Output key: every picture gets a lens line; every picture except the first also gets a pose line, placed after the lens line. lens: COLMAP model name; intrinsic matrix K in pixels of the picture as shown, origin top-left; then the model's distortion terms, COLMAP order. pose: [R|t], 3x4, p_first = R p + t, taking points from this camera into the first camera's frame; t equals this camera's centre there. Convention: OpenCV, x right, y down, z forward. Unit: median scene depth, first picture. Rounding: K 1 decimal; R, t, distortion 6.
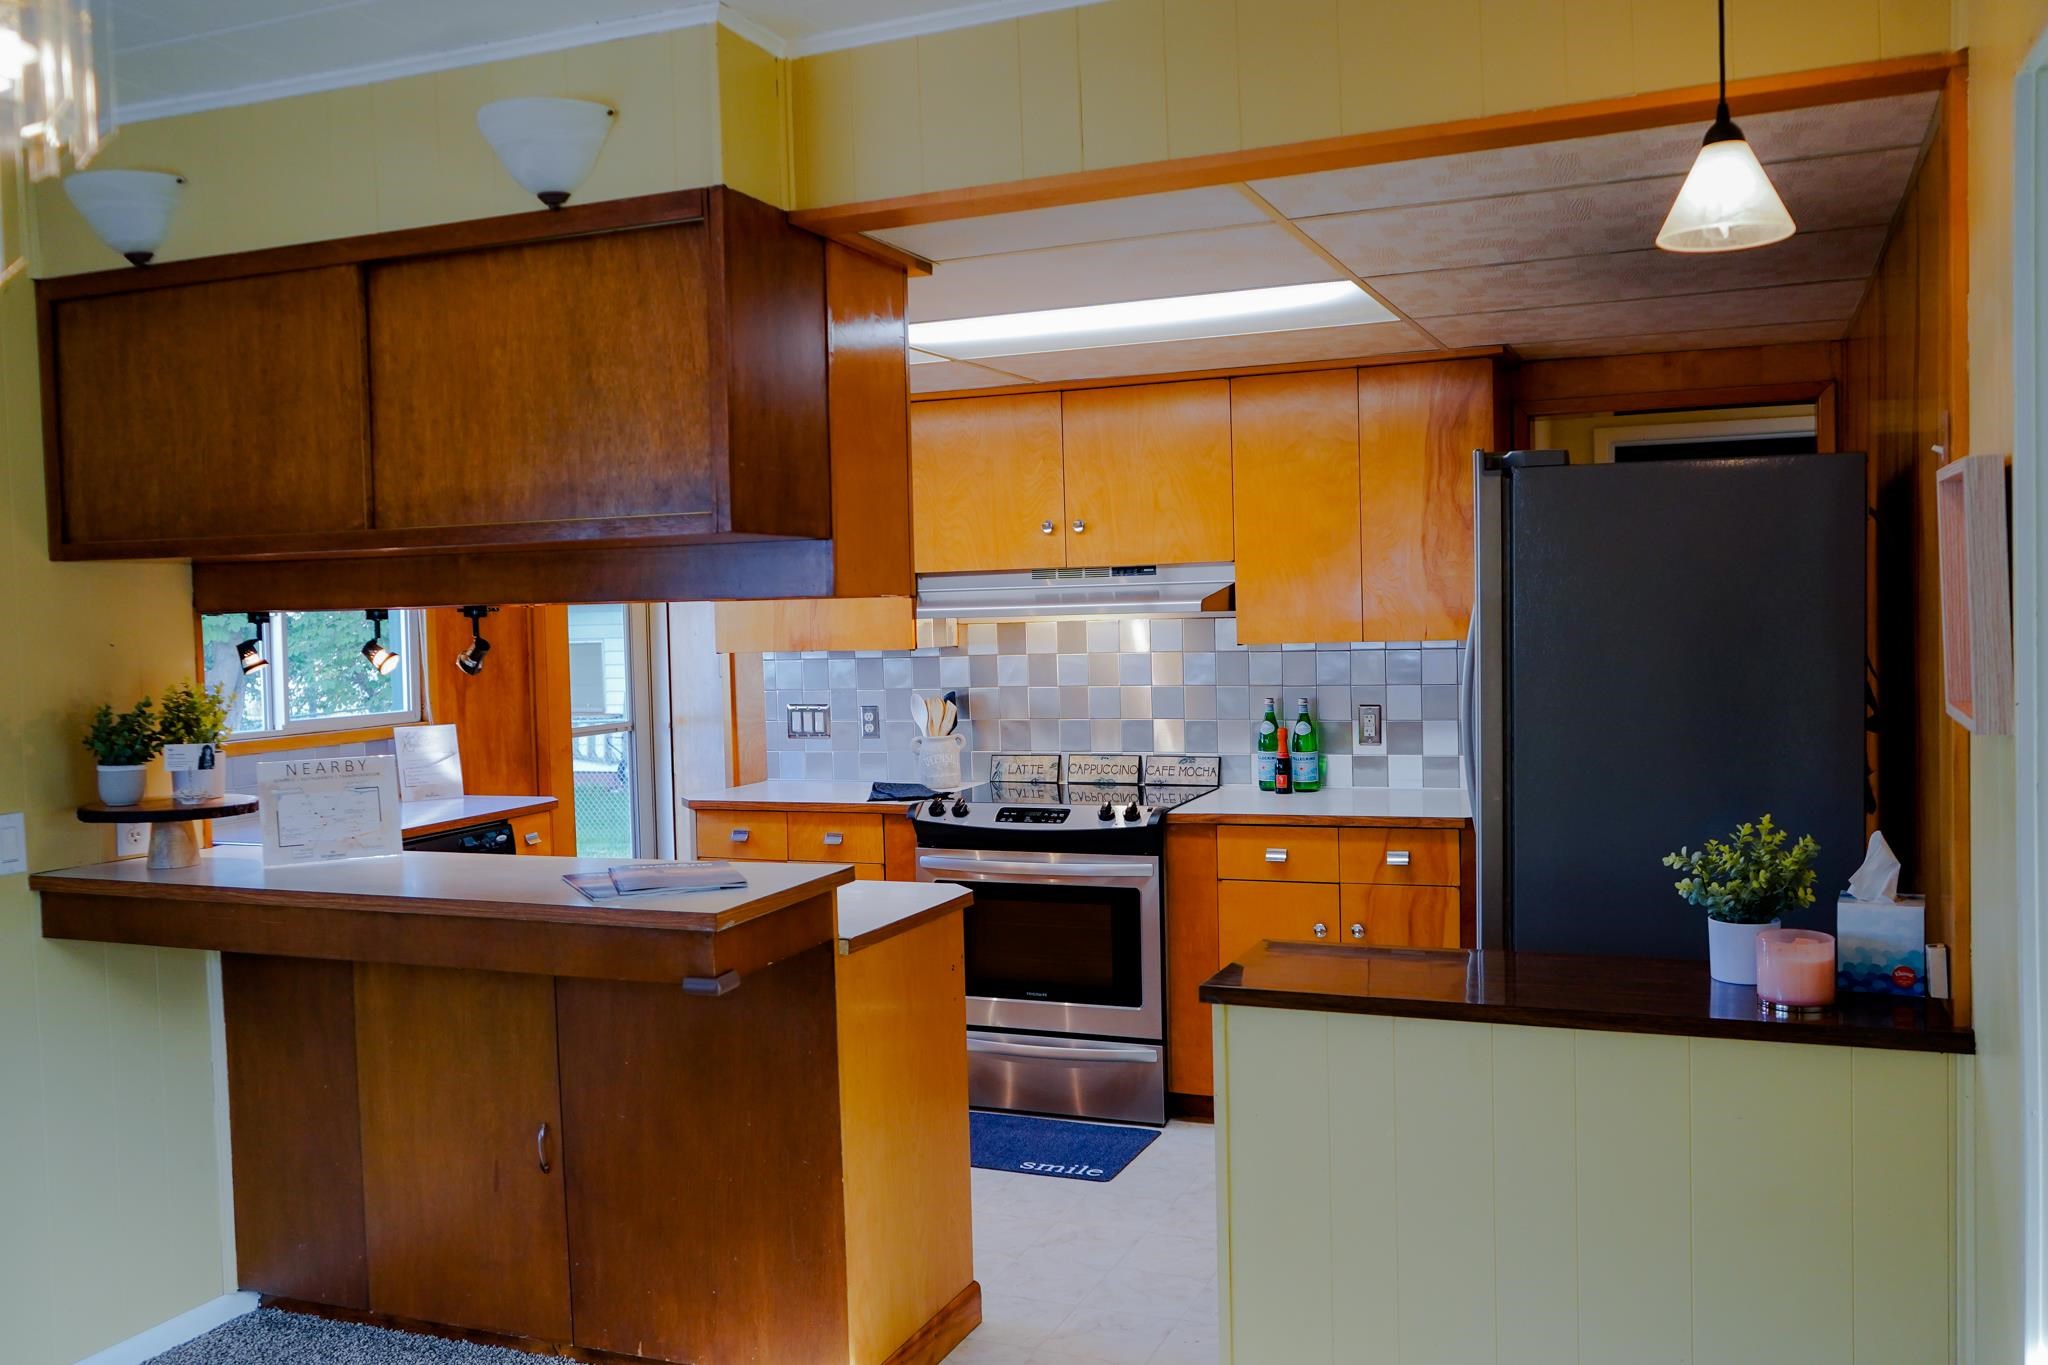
lens RADIAL K [[1689.9, 0, 1034.8], [0, 1689.9, 682.4], [0, 0, 1]] dist [0.009602, 0.007901]
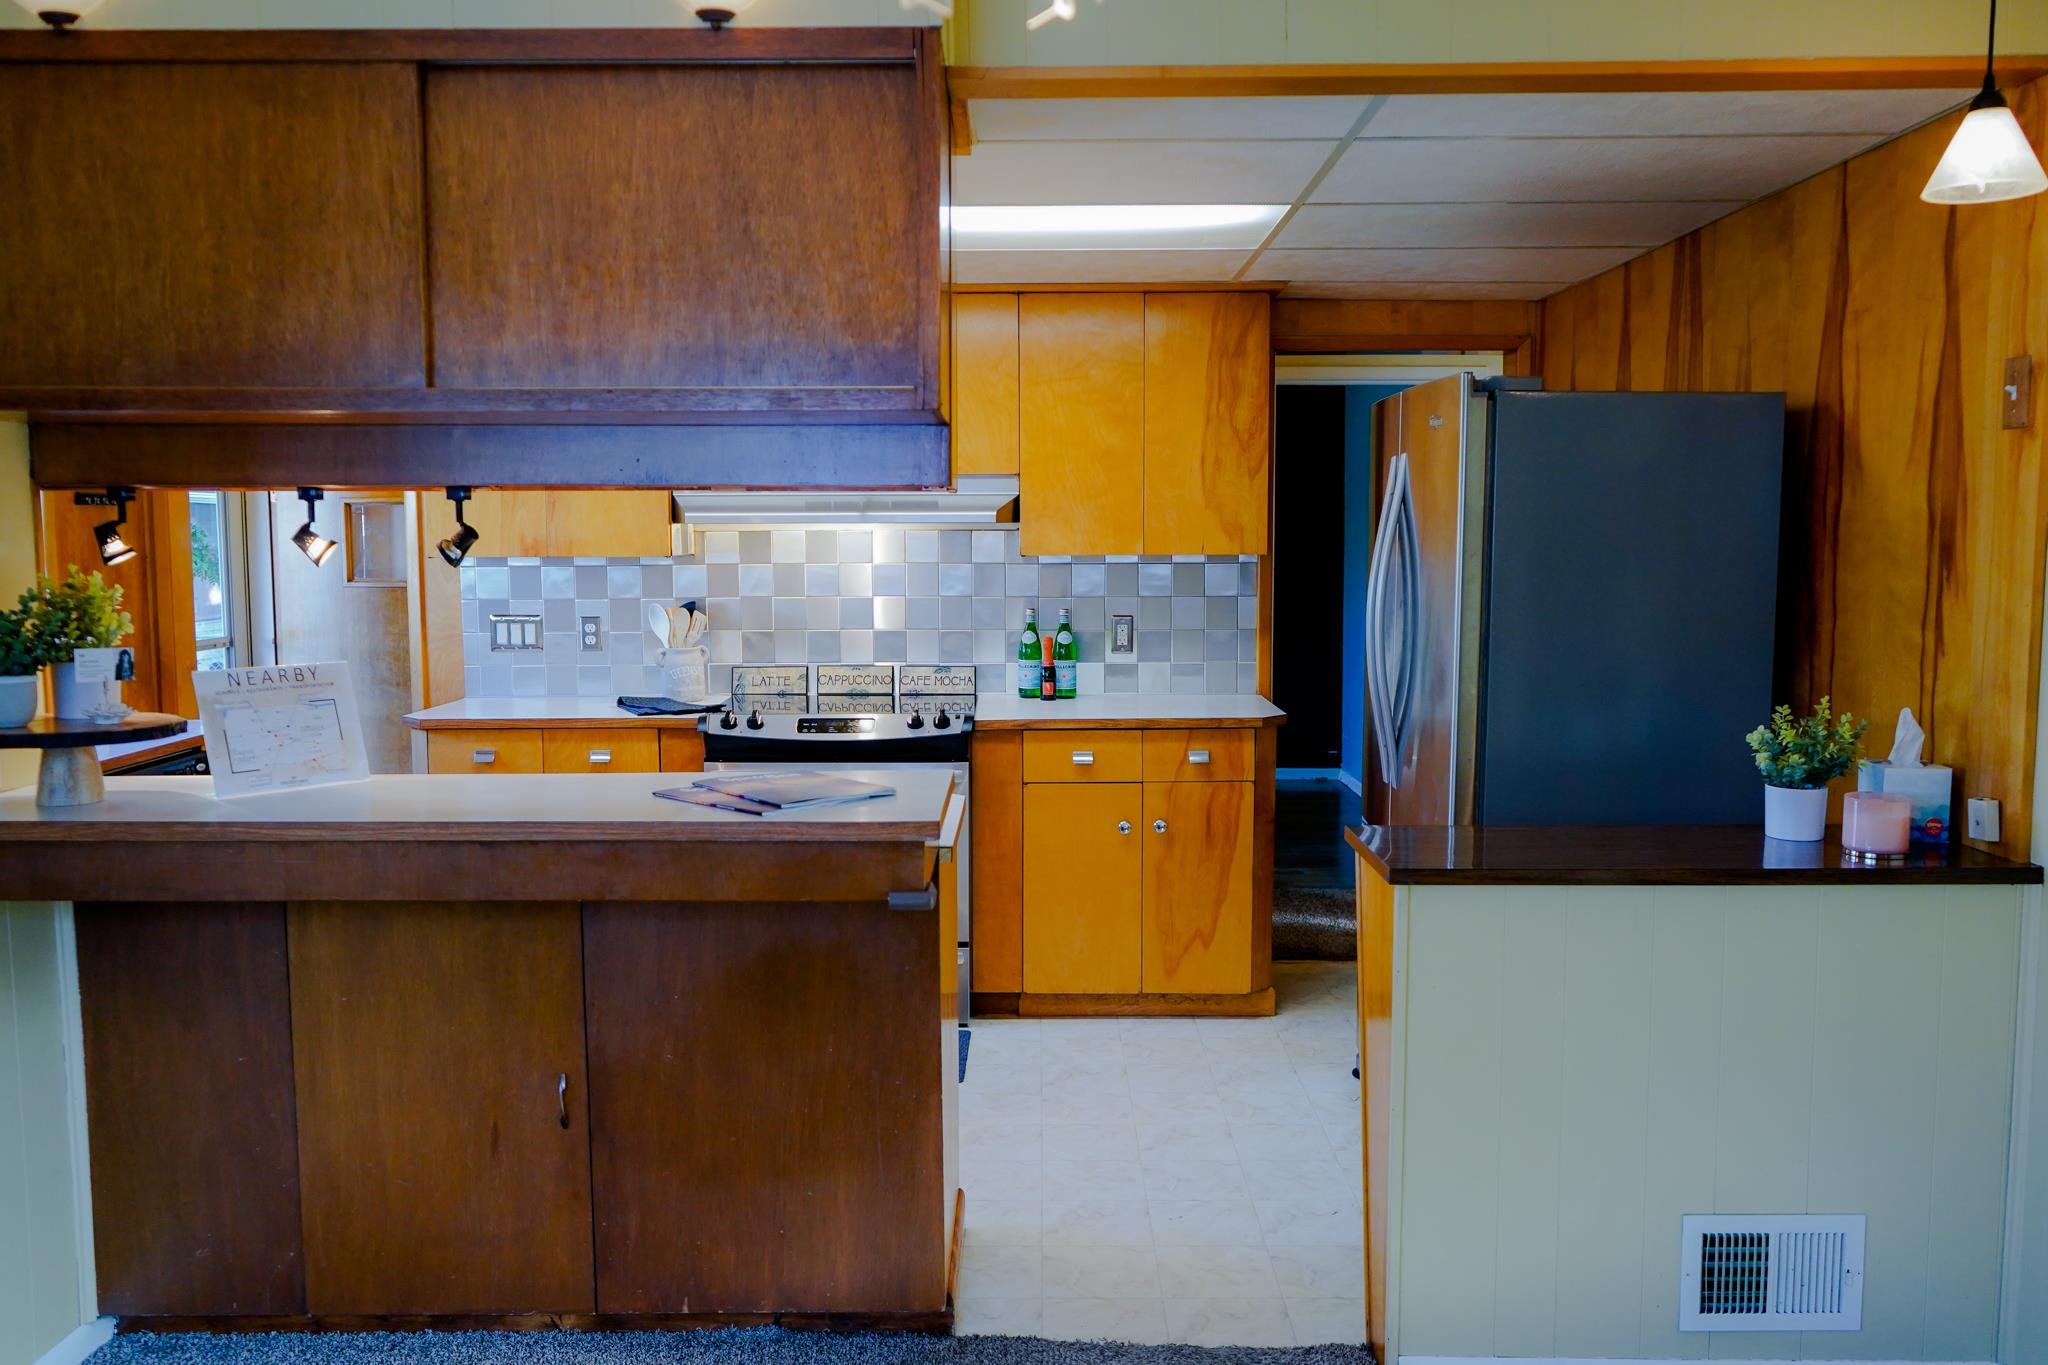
lens RADIAL K [[1624.0, 0, 1023.9], [0, 1624.0, 676.8], [0, 0, 1]] dist [0.003998, 0.000287]
pose [[0.925003, -0.011213, 0.379793, -0.380740], [-0.004712, 0.999149, 0.040977, 0.016105], [-0.379929, -0.039694, 0.924163, 0.126043]]
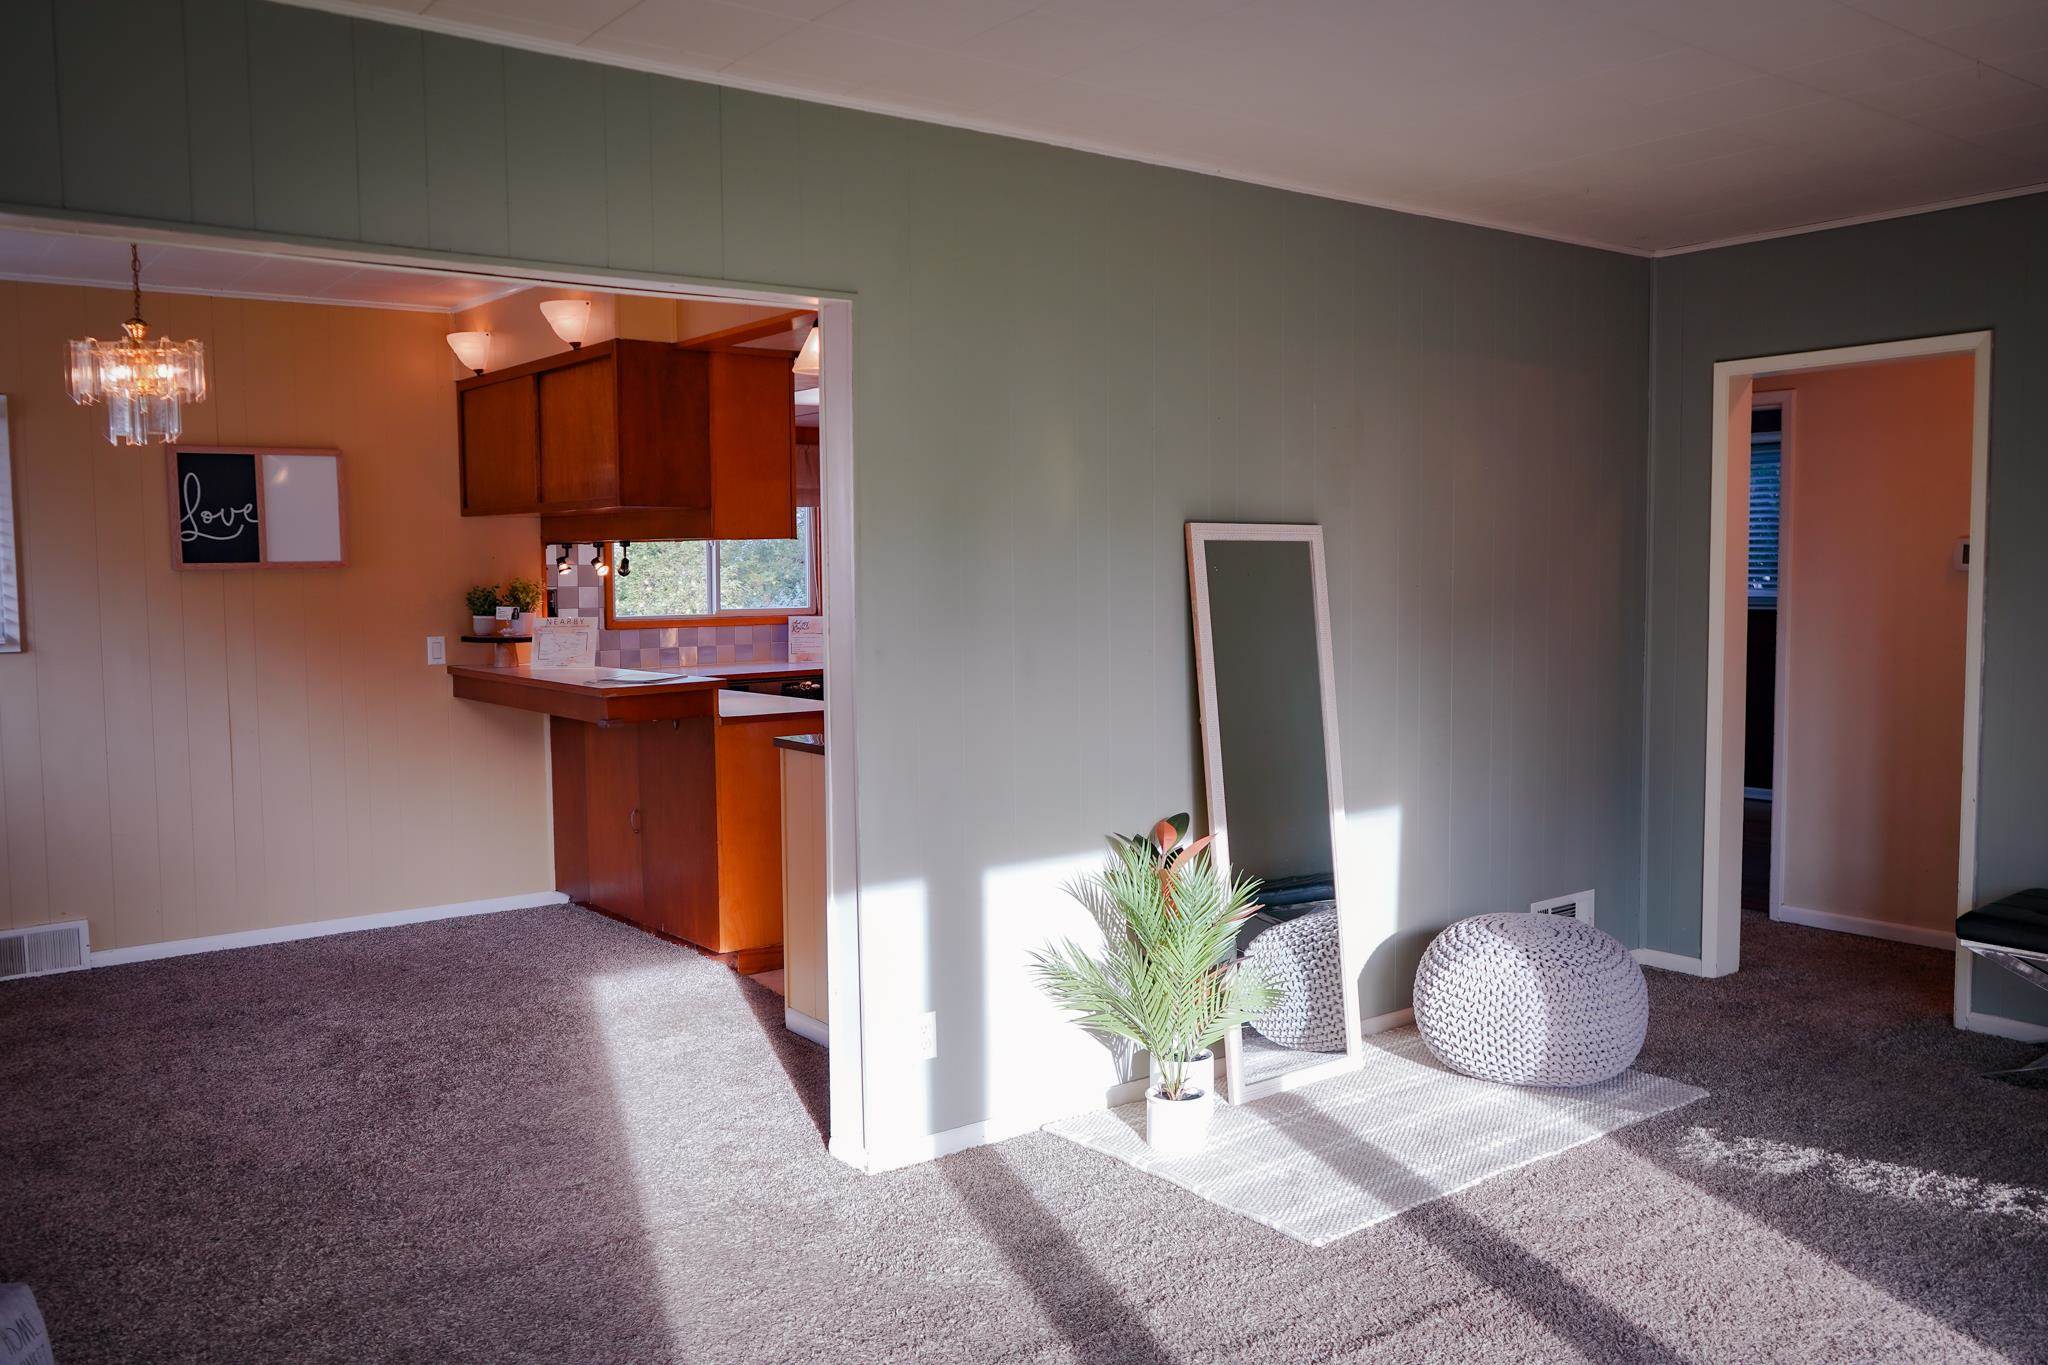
lens RADIAL K [[1624.0, 0, 1023.9], [0, 1624.0, 676.8], [0, 0, 1]] dist [0.003998, 0.000287]
pose [[0.869293, 0.054695, -0.491261, 0.981039], [-0.036255, 0.998237, 0.046985, 0.005986], [0.492965, -0.023033, 0.869744, -0.386199]]
